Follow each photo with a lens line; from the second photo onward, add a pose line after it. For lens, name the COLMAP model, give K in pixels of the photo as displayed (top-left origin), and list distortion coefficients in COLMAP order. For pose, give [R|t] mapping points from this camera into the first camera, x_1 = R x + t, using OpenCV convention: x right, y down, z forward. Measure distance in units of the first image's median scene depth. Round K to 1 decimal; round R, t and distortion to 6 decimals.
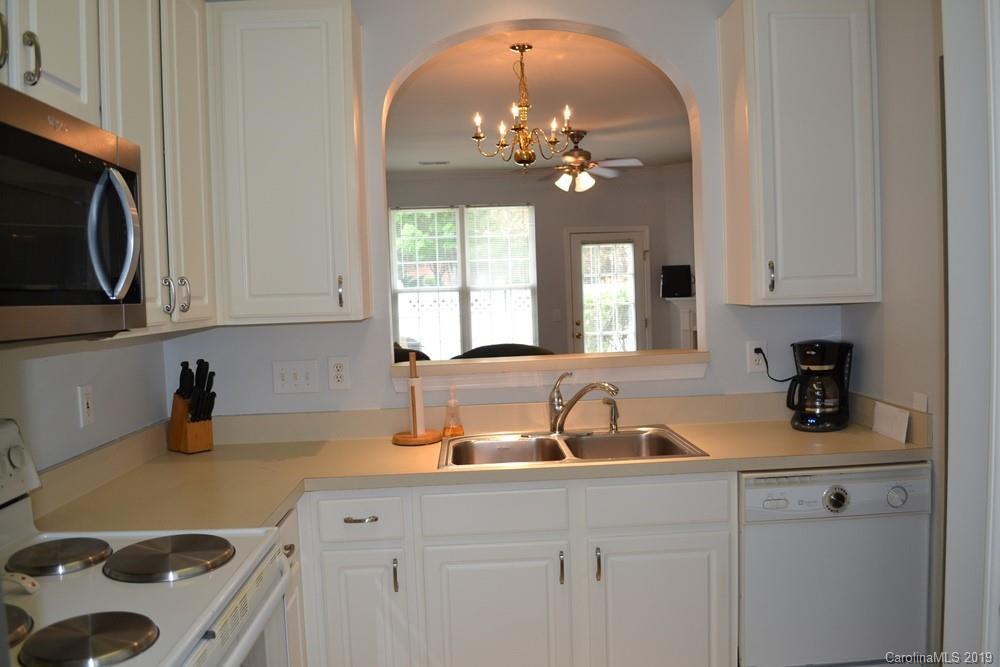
lens RADIAL K [[810.7, 0, 506.2], [0, 810.7, 336.4], [0, 0, 1]] dist [-0.067972, 0.006458]
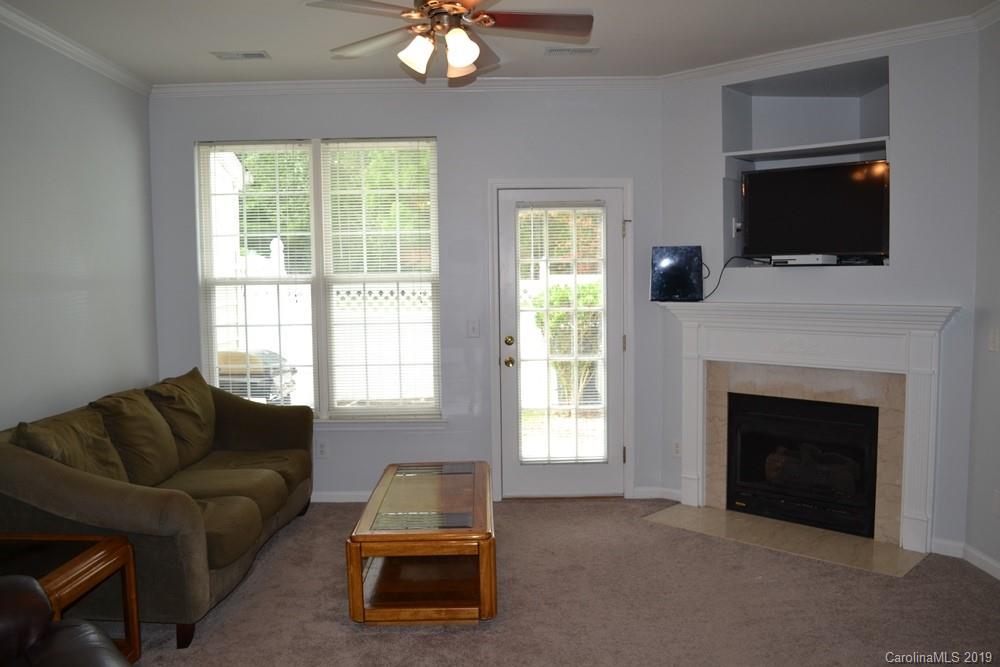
lens RADIAL K [[810.7, 0, 498.7], [0, 810.7, 334.8], [0, 0, 1]] dist [-0.067972, 0.006458]
pose [[0.999053, 0.024188, -0.036169, 0.102849], [-0.023798, 0.999654, 0.011168, -0.027274], [0.036427, -0.010297, 0.999283, 0.405939]]
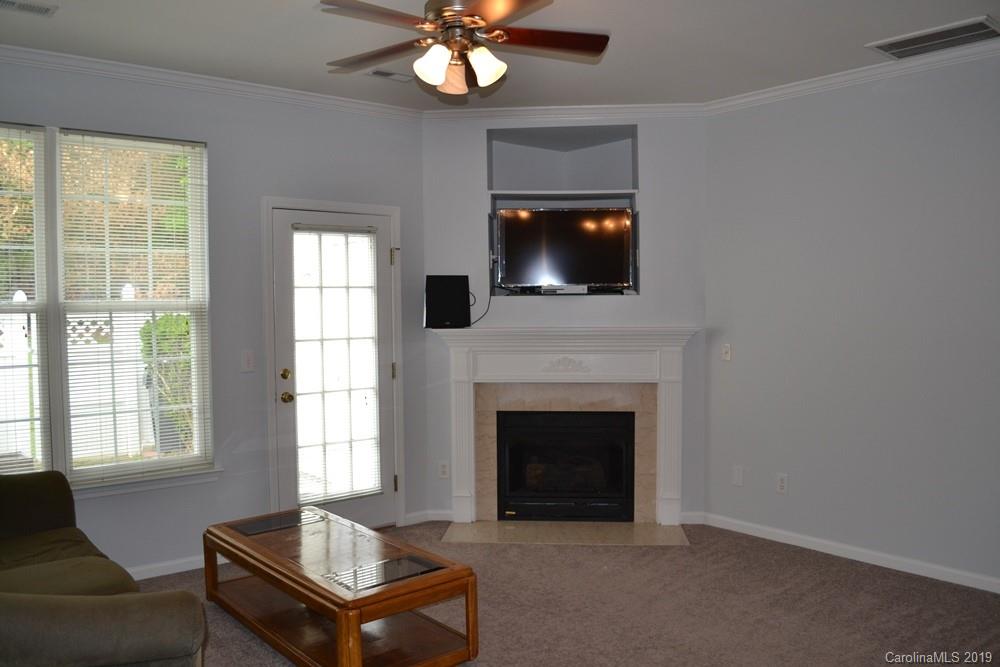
lens RADIAL K [[810.7, 0, 497.8], [0, 810.7, 332.7], [0, 0, 1]] dist [-0.067972, 0.006458]
pose [[0.799960, 0.004506, 0.600036, -0.122543], [0.018879, 0.999288, -0.032674, -0.023794], [-0.599756, 0.037466, 0.799305, 0.482121]]
